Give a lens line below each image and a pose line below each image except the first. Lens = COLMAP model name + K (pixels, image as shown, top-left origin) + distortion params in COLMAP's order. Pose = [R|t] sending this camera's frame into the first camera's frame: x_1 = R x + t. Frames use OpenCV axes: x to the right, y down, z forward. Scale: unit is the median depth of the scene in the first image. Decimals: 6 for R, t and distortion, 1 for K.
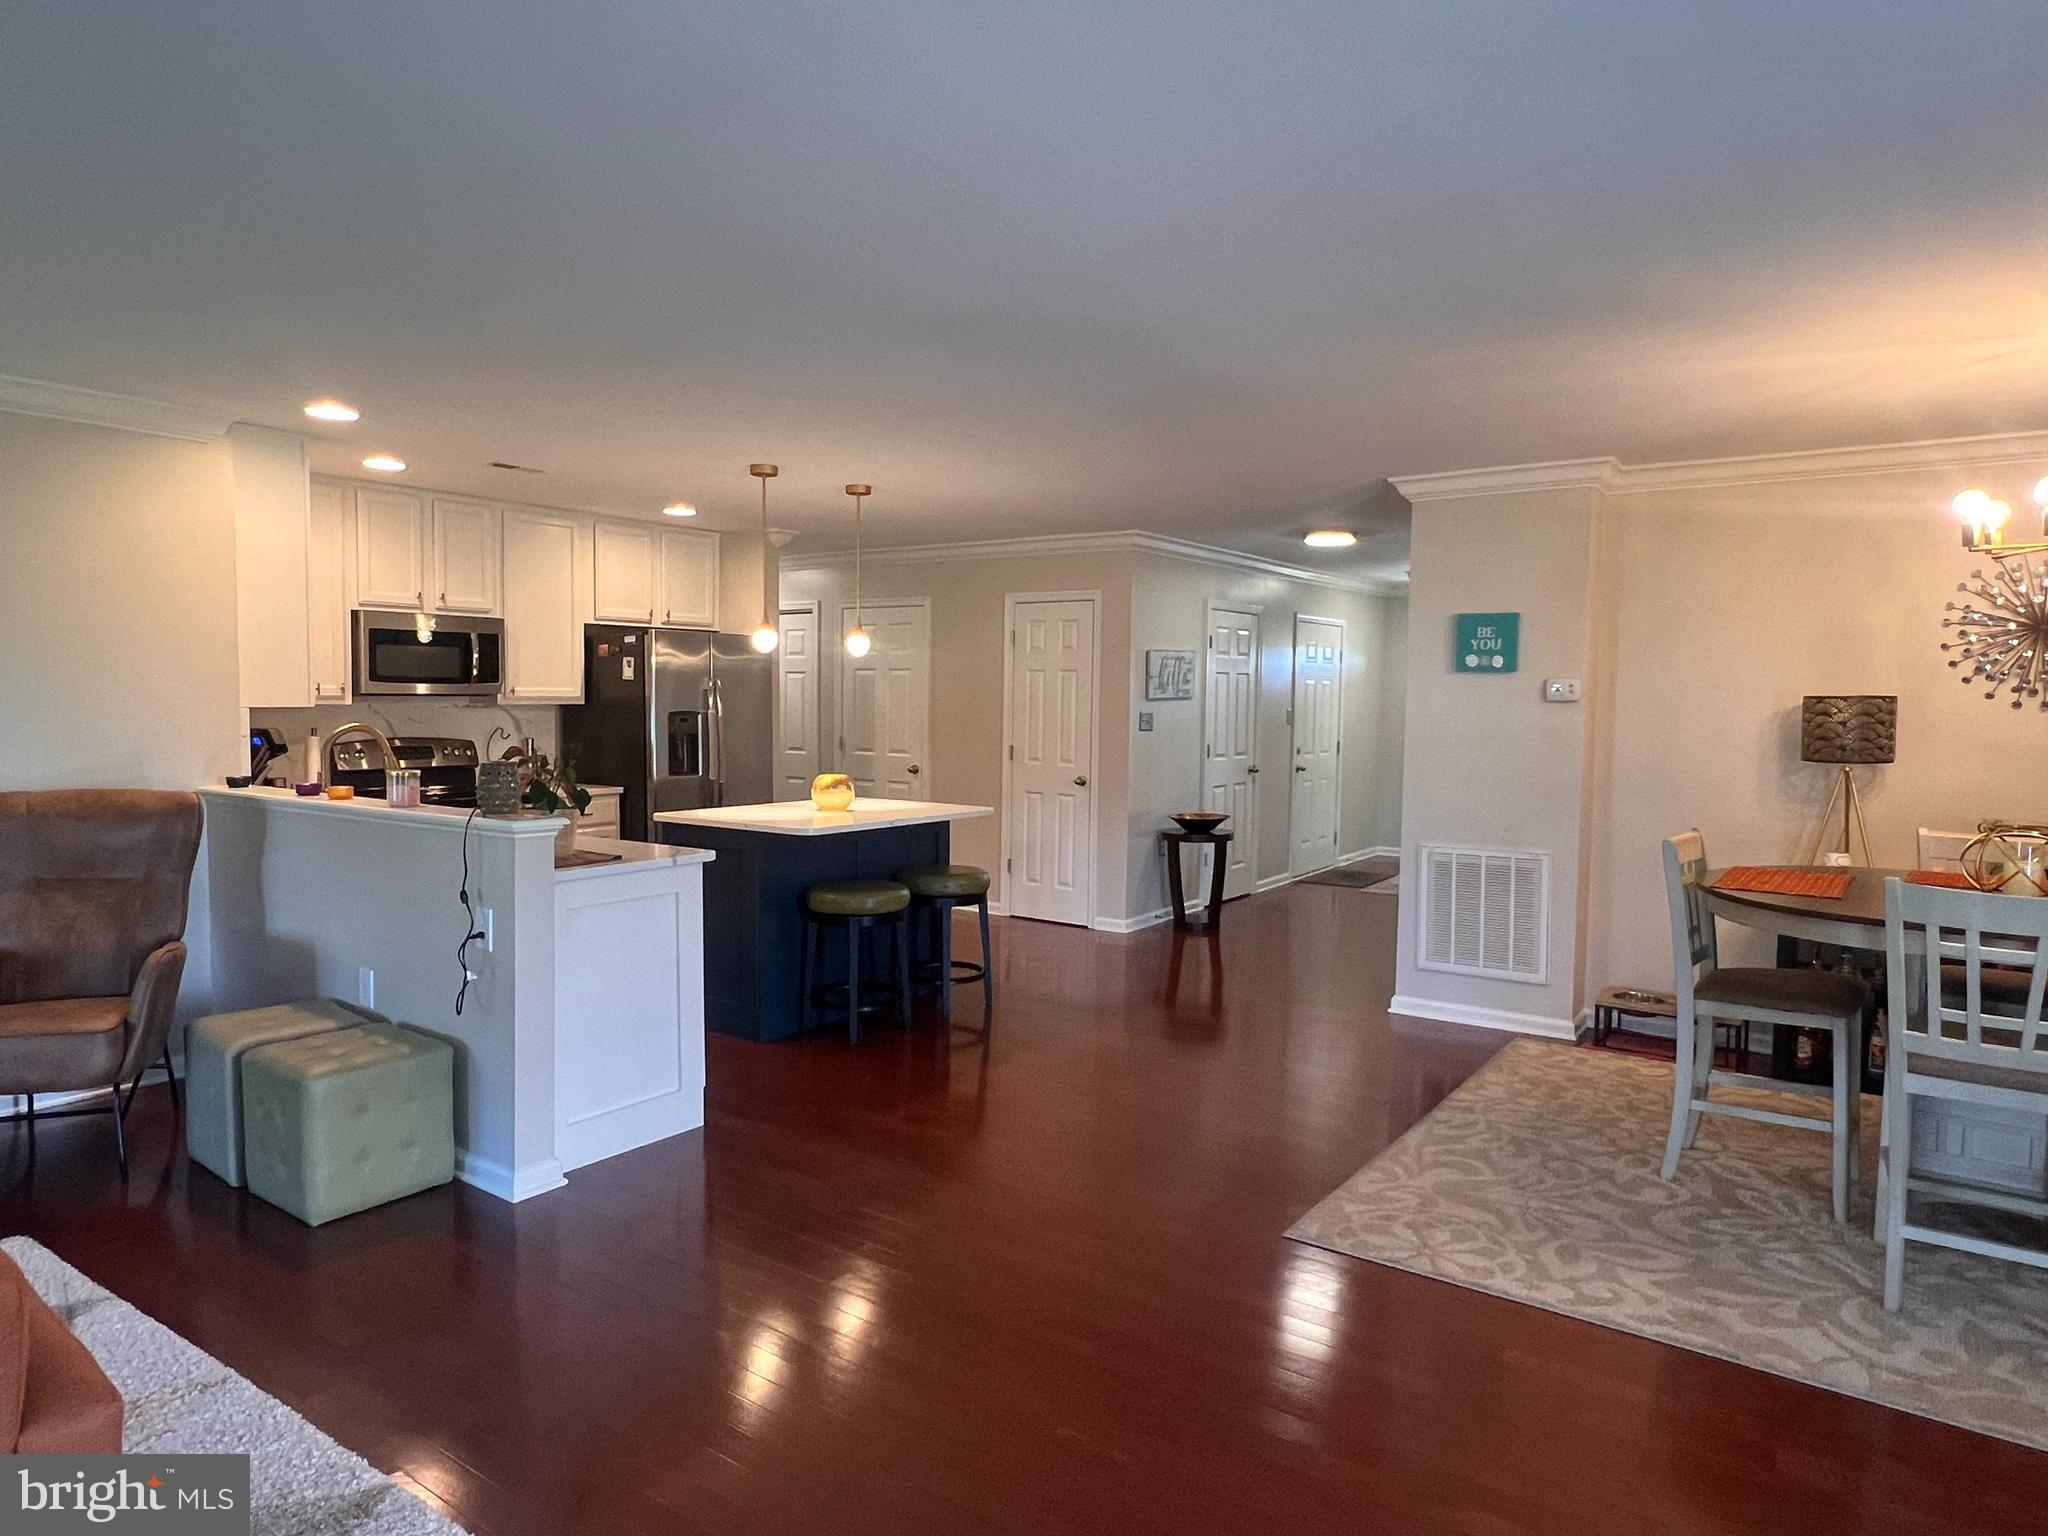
lens RADIAL K [[1243.1, 0, 1034.7], [0, 1243.1, 774.0], [0, 0, 1]] dist [0.001999, 0.001059]
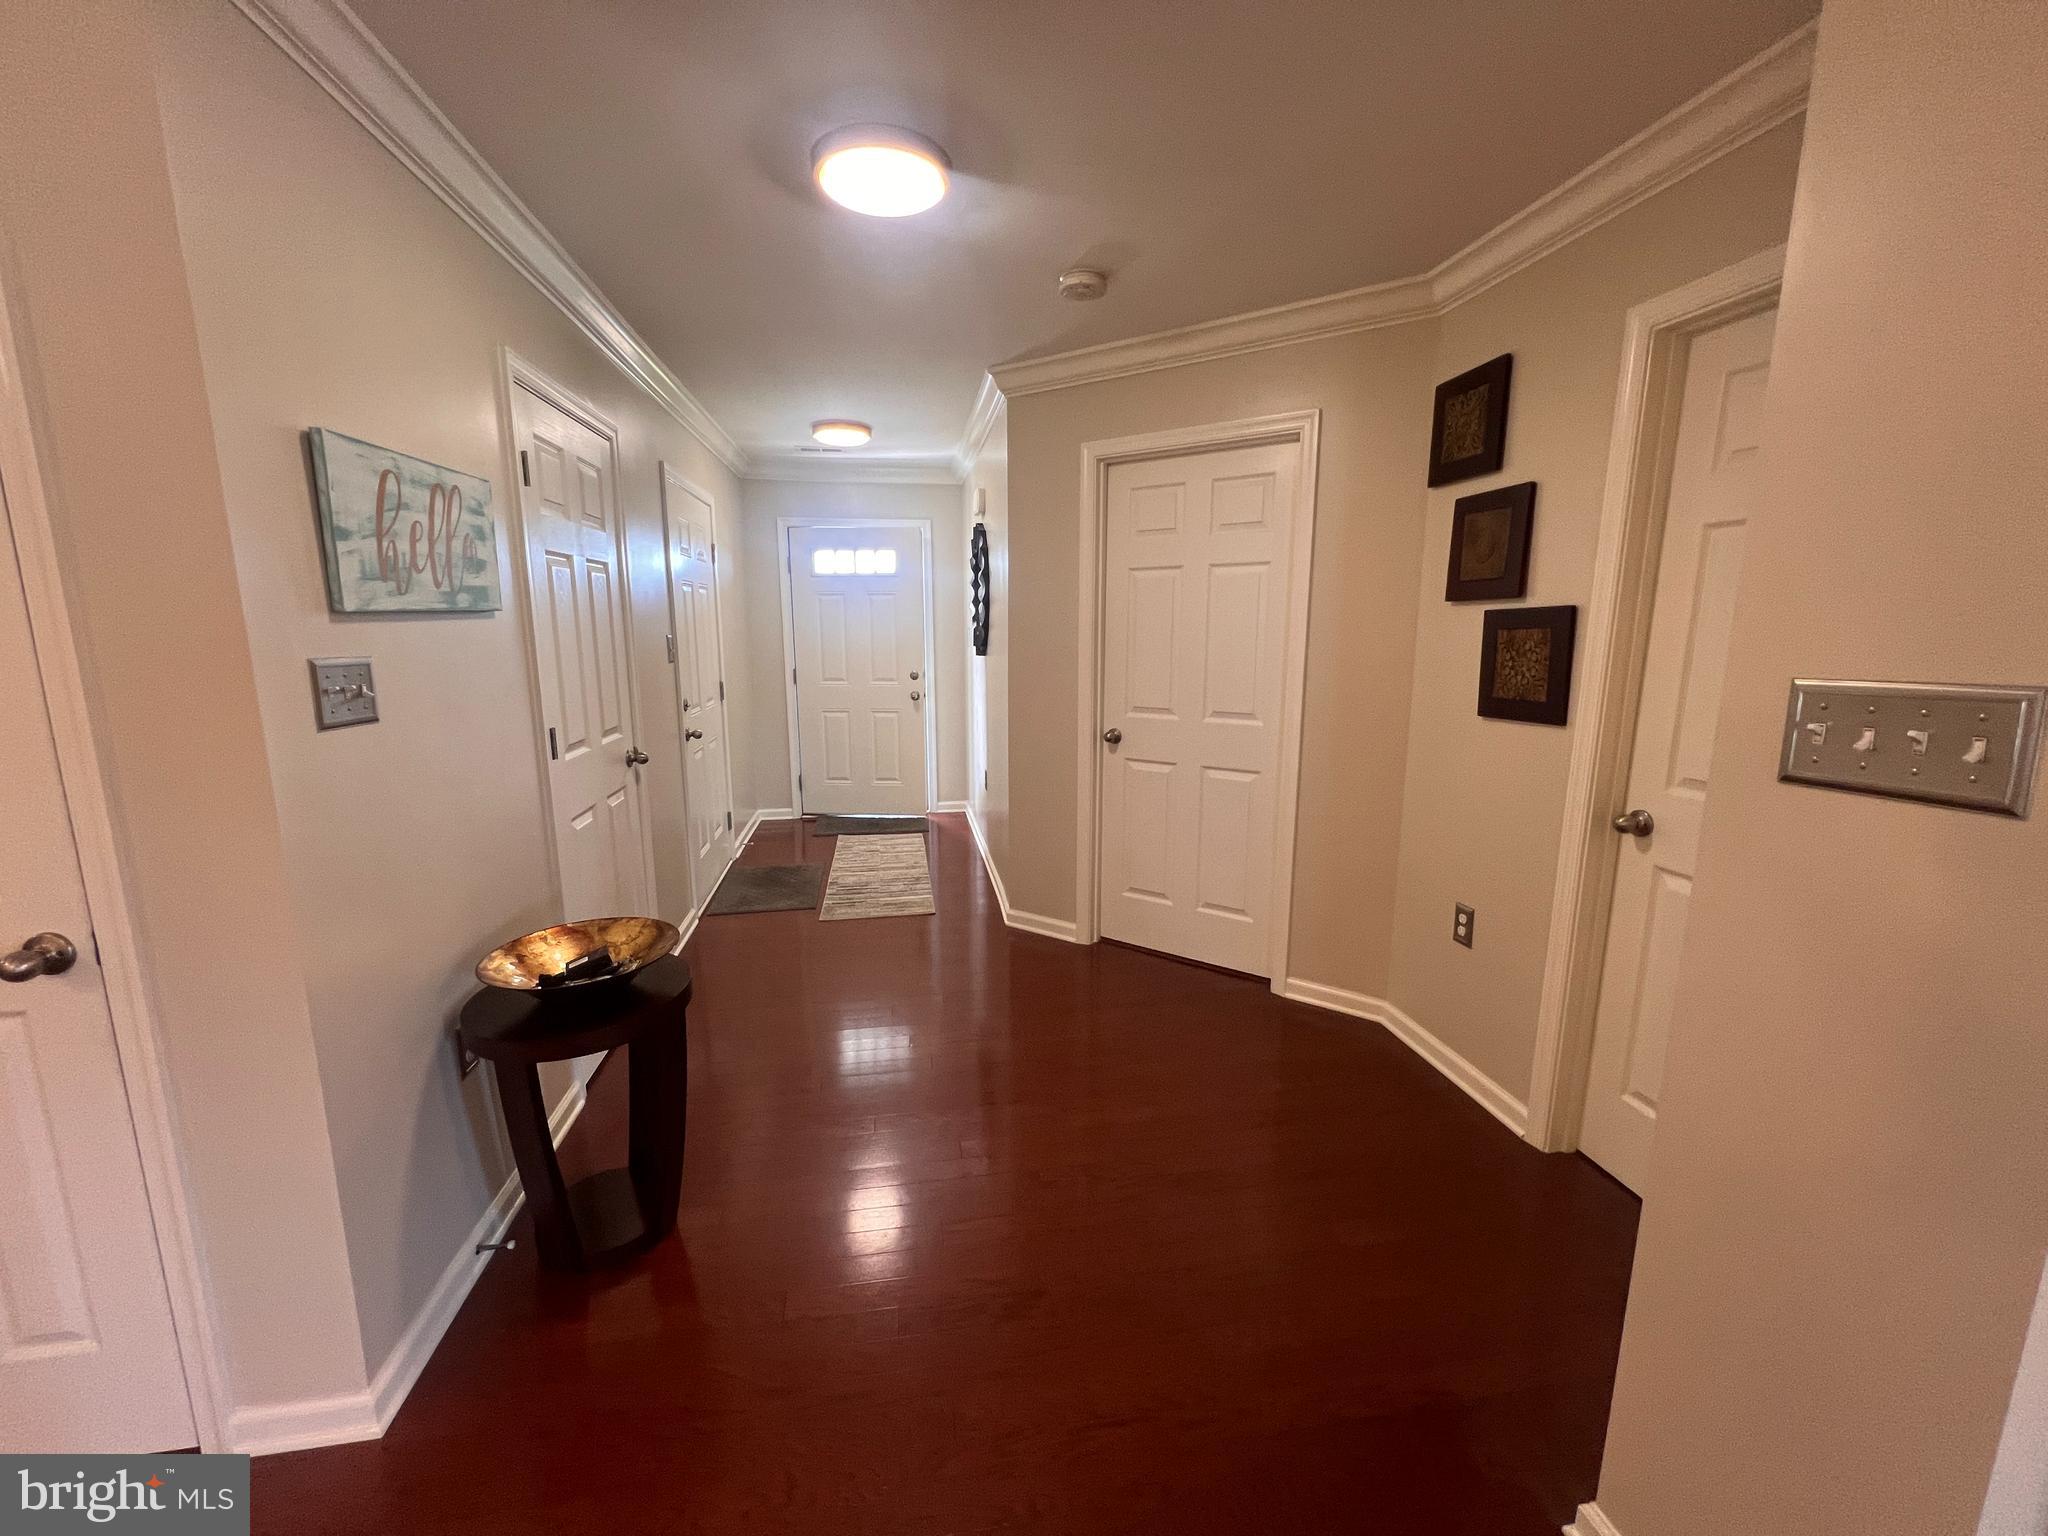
lens RADIAL K [[821.0, 0, 1024.5], [0, 821.0, 767.1], [0, 0, 1]] dist [-0.002325, -0.000020]
pose [[0.721030, -0.132279, 0.680160, 0.094415], [0.054342, 0.989380, 0.134810, -0.055332], [-0.690769, -0.060240, 0.720562, 0.990821]]
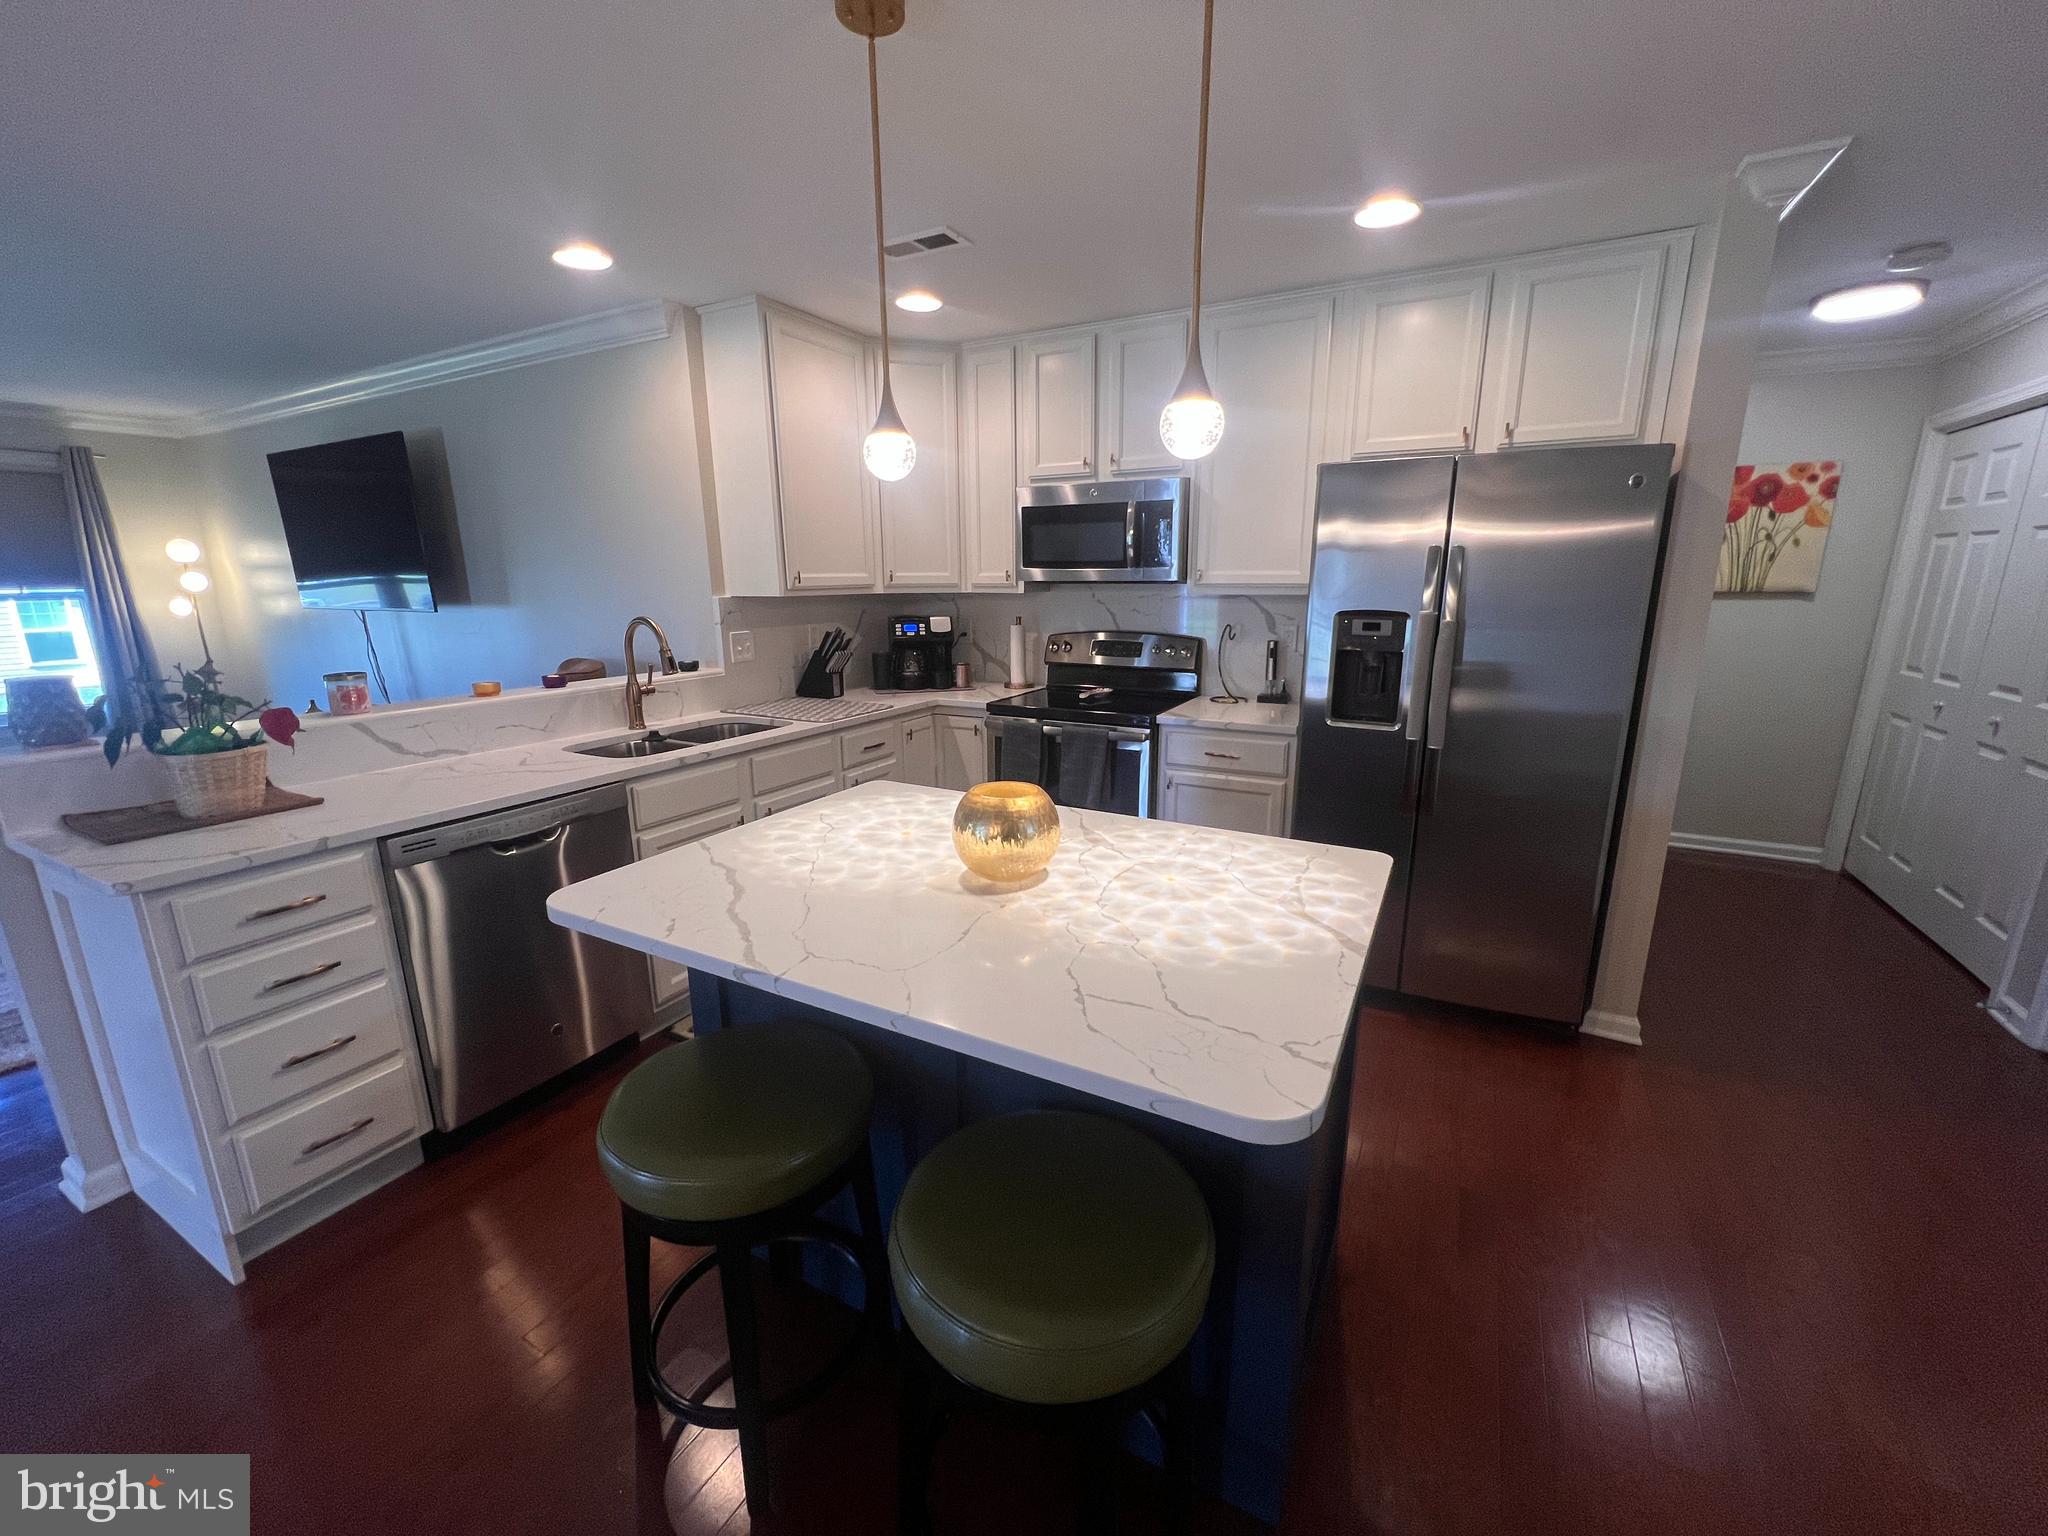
lens RADIAL K [[820.4, 0, 1027.0], [0, 820.4, 769.6], [0, 0, 1]] dist [-0.000735, -0.000146]
pose [[0.111542, 0.219015, -0.969325, 0.086810], [-0.056957, 0.975217, 0.213792, -0.059442], [0.992126, 0.031363, 0.121252, 0.941655]]
